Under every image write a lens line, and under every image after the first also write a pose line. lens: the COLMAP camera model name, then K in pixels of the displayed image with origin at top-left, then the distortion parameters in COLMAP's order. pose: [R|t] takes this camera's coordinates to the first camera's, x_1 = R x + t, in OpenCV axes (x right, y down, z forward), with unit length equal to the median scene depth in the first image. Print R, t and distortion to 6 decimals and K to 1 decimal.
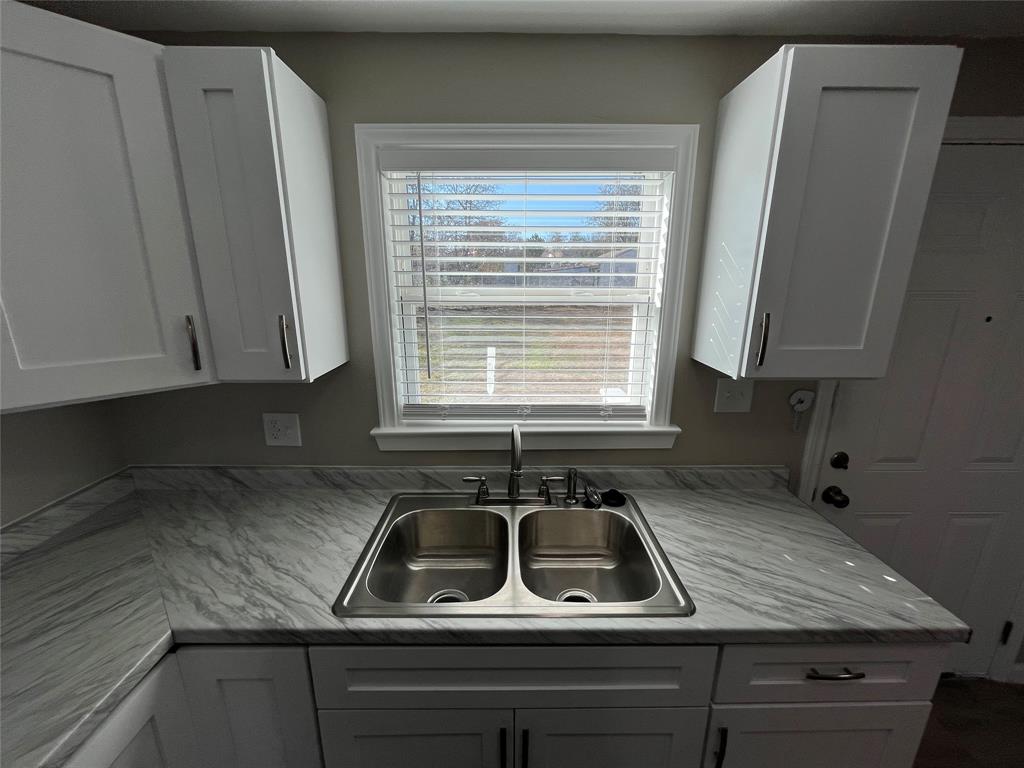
lens RADIAL K [[414.1, 0, 512.0], [0, 414.1, 384.0], [0, 0, 1]] dist [-0.000995, -0.000409]
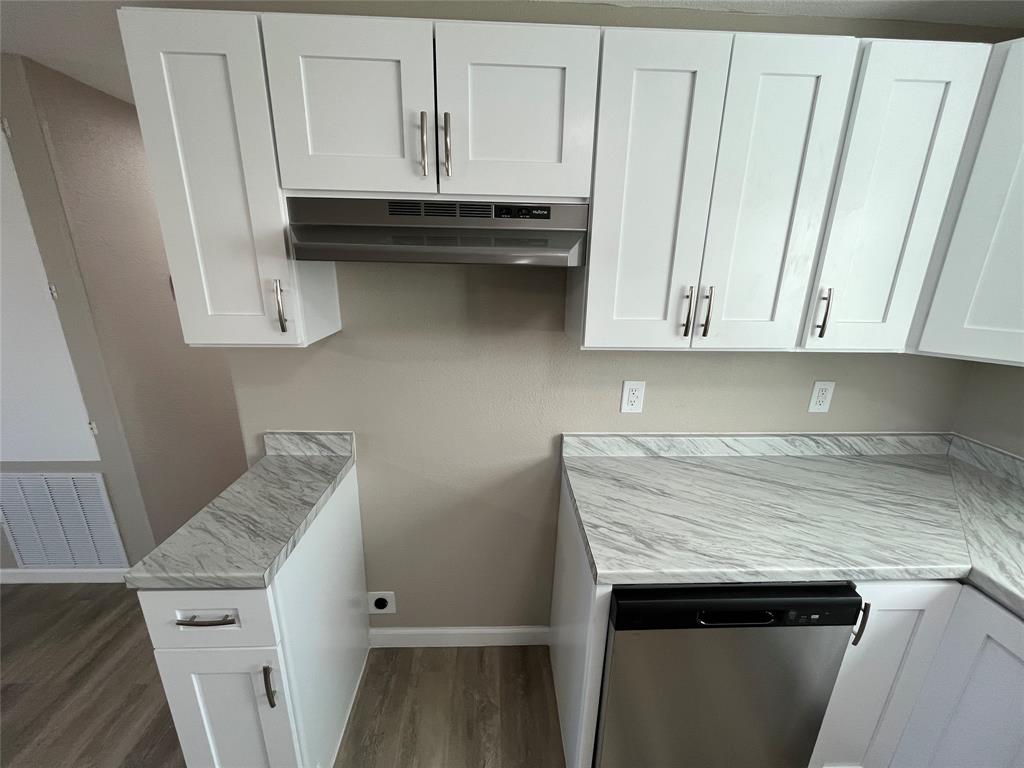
lens RADIAL K [[414.1, 0, 512.0], [0, 414.1, 384.0], [0, 0, 1]] dist [-0.000995, -0.000409]
pose [[0.040629, 0.283345, -0.958157, 0.060926], [-0.258697, 0.929233, 0.263822, 0.105633], [0.965104, 0.237154, 0.111055, -0.346315]]
